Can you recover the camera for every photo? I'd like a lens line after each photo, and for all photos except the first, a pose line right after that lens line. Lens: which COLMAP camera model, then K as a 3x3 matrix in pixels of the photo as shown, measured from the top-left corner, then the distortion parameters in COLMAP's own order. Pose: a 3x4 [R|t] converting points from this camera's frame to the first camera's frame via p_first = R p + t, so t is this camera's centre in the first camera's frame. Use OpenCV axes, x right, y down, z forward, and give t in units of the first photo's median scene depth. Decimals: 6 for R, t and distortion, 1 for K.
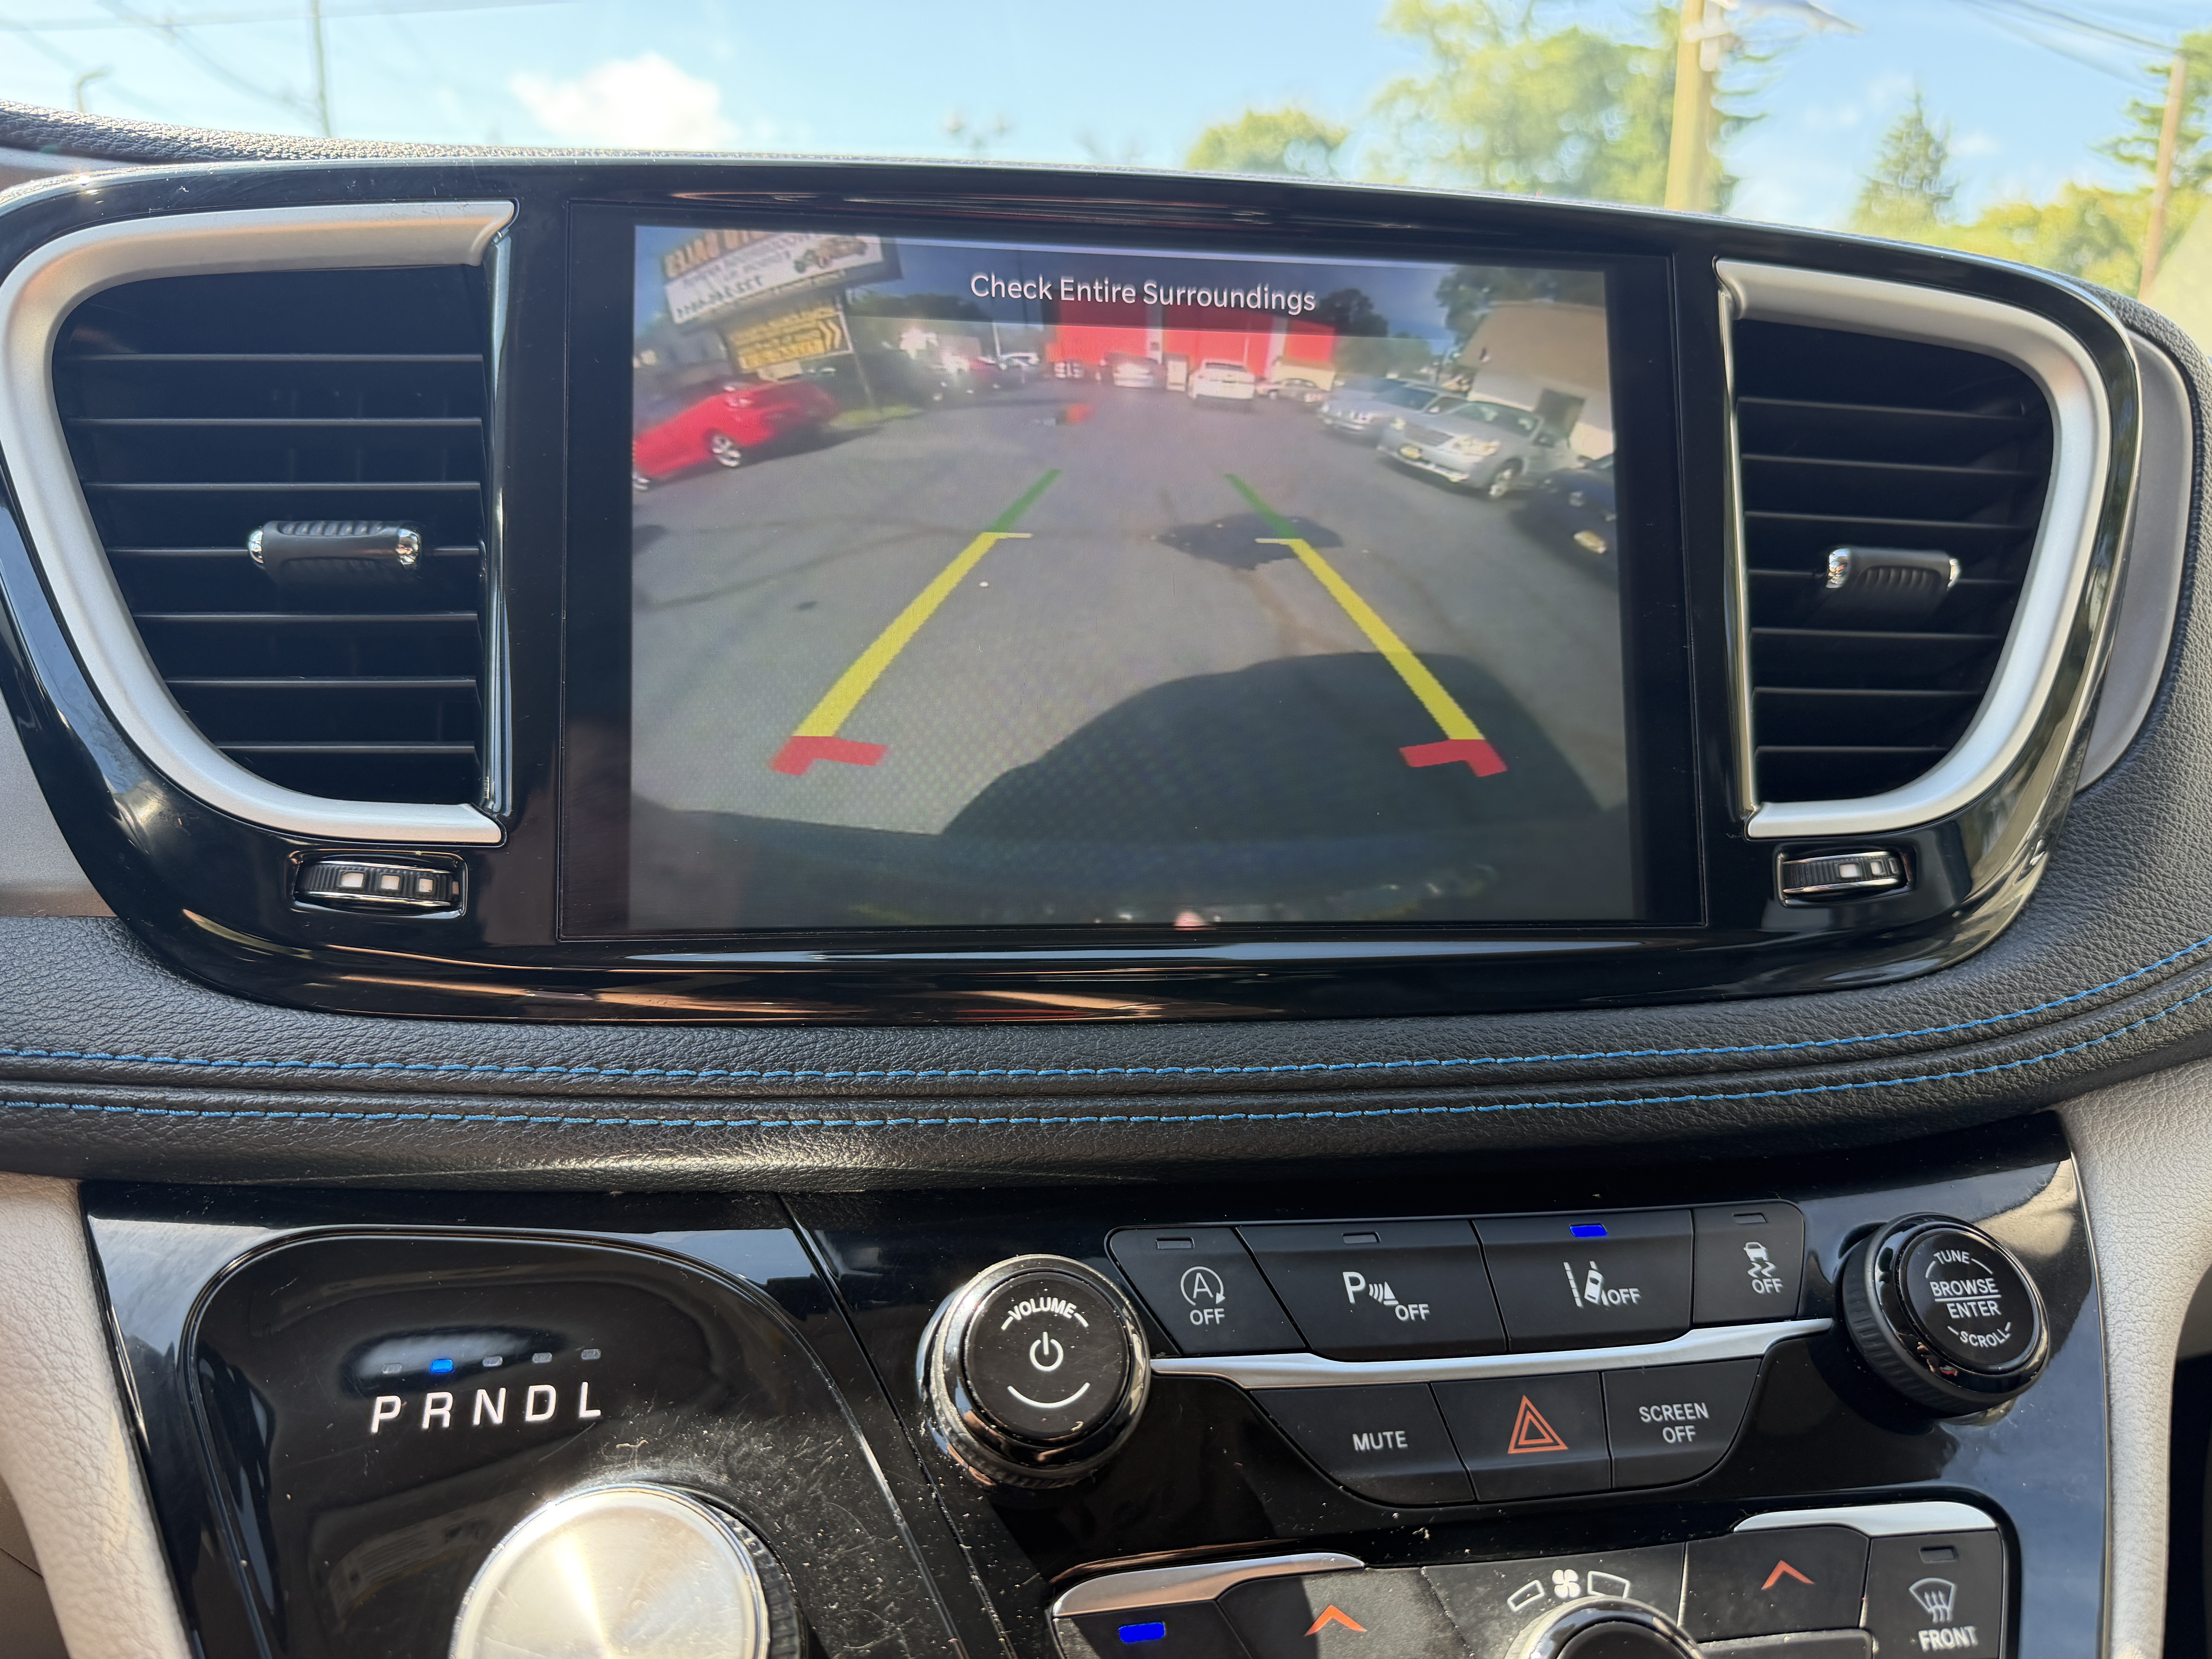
lens RADIAL K [[1568.9, 0, 1097.0], [0, 1568.9, 855.2], [0, 0, 1]] dist [0.006696, -0.031708]
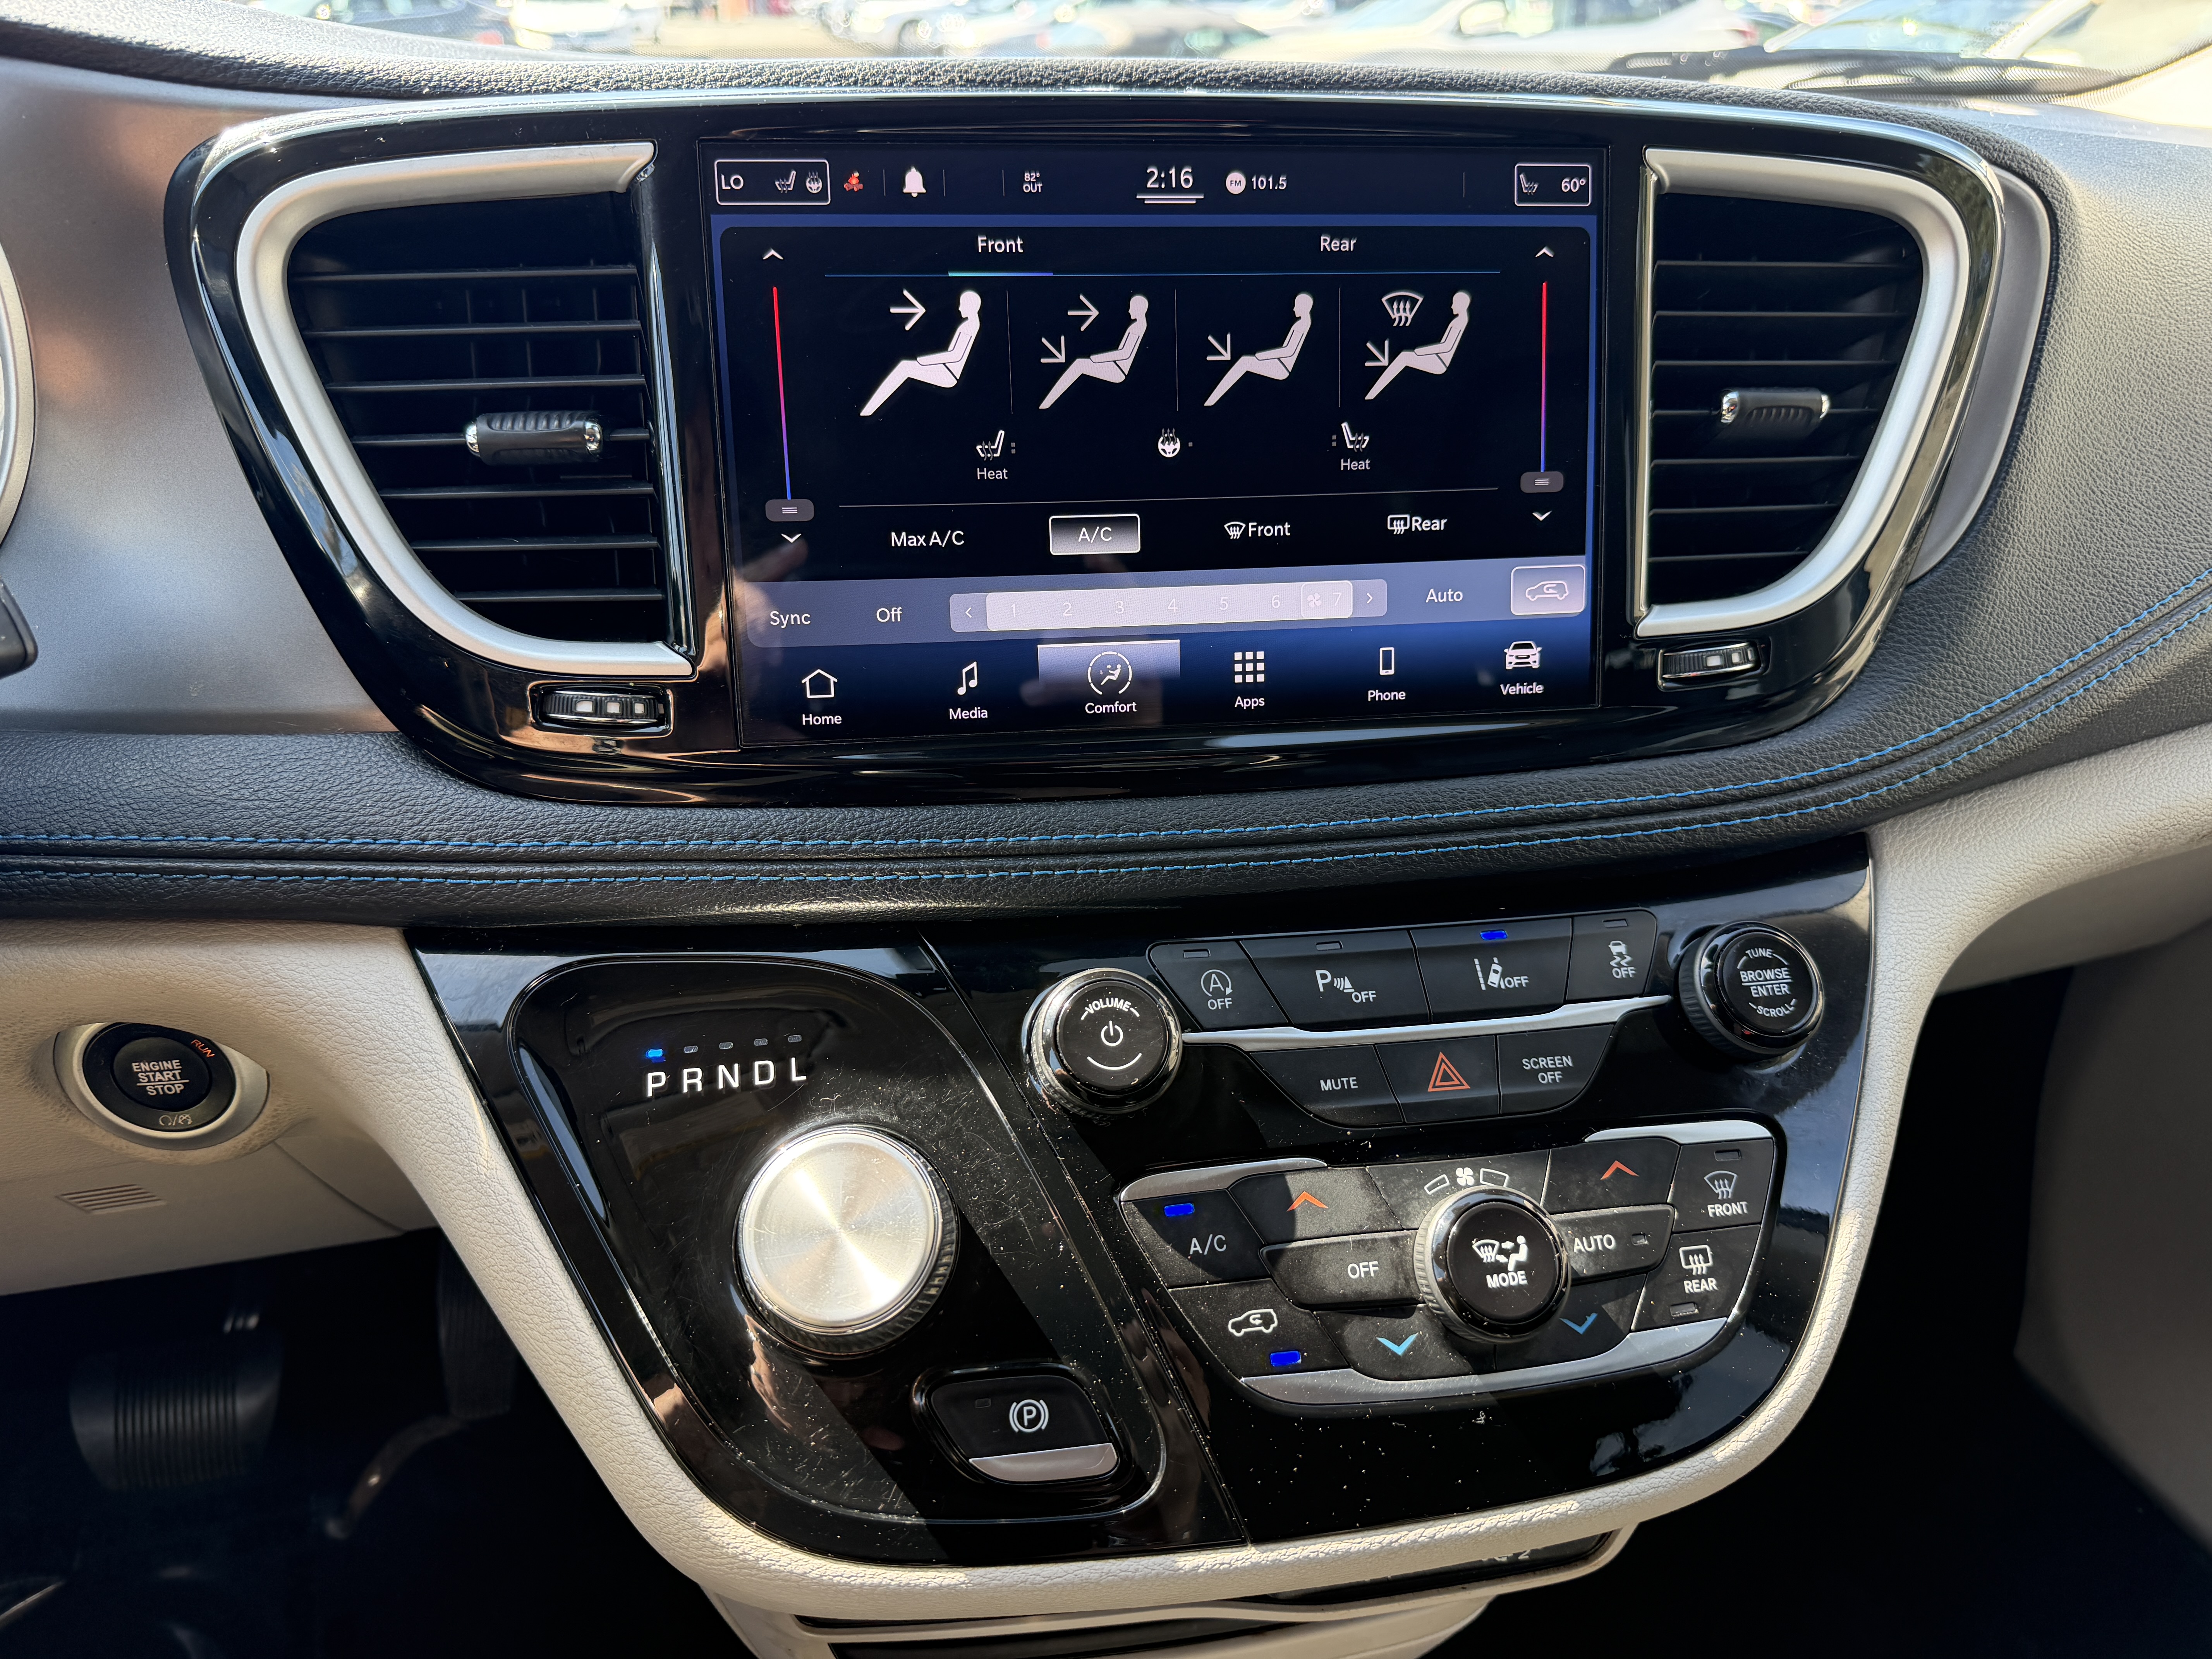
lens RADIAL K [[1558.7, 0, 1106.0], [0, 1558.7, 829.5], [0, 0, 1]] dist [0.069975, -0.098392]
pose [[0.999779, -0.016825, 0.012622, -0.046679], [0.013684, 0.976047, 0.217129, -0.163183], [-0.015973, -0.216908, 0.976061, -0.332443]]
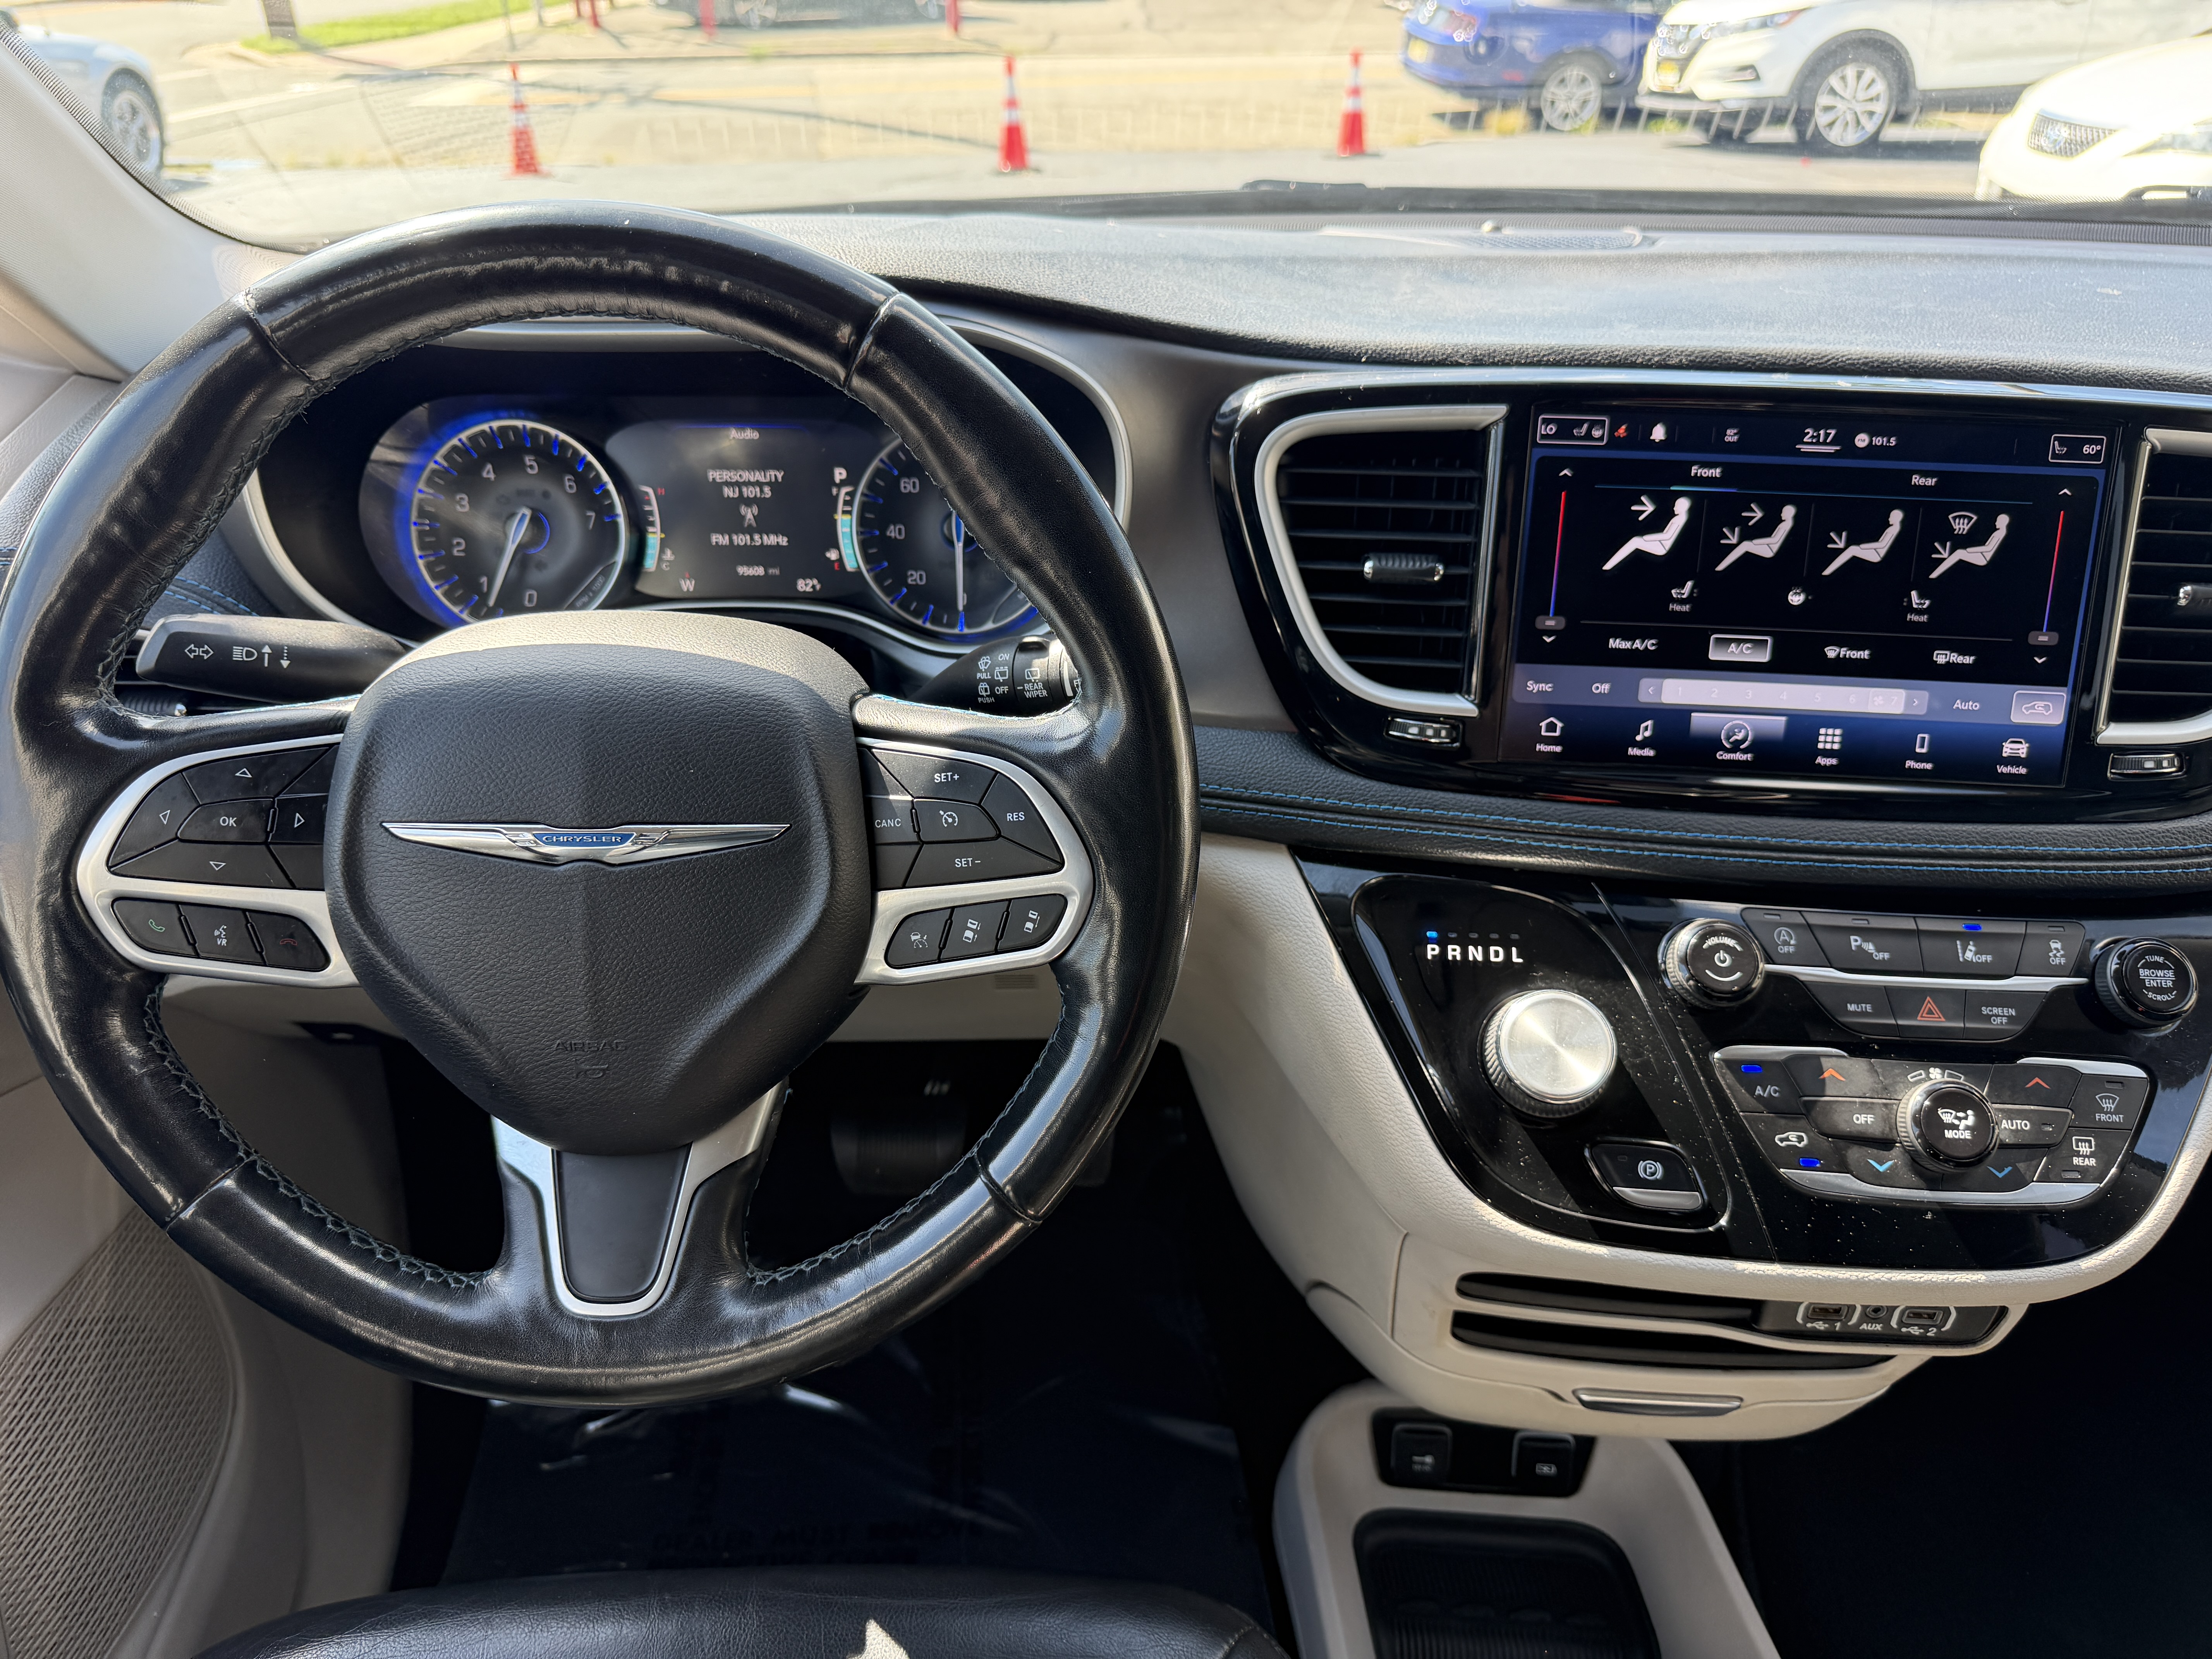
lens RADIAL K [[1654.1, 0, 1085.1], [0, 1654.1, 812.2], [0, 0, 1]] dist [-0.001921, -0.003491]
pose [[0.978503, 0.093931, -0.183602, -0.491083], [-0.041927, 0.962270, 0.268845, -0.487014], [0.201928, -0.255368, 0.945522, -1.391061]]
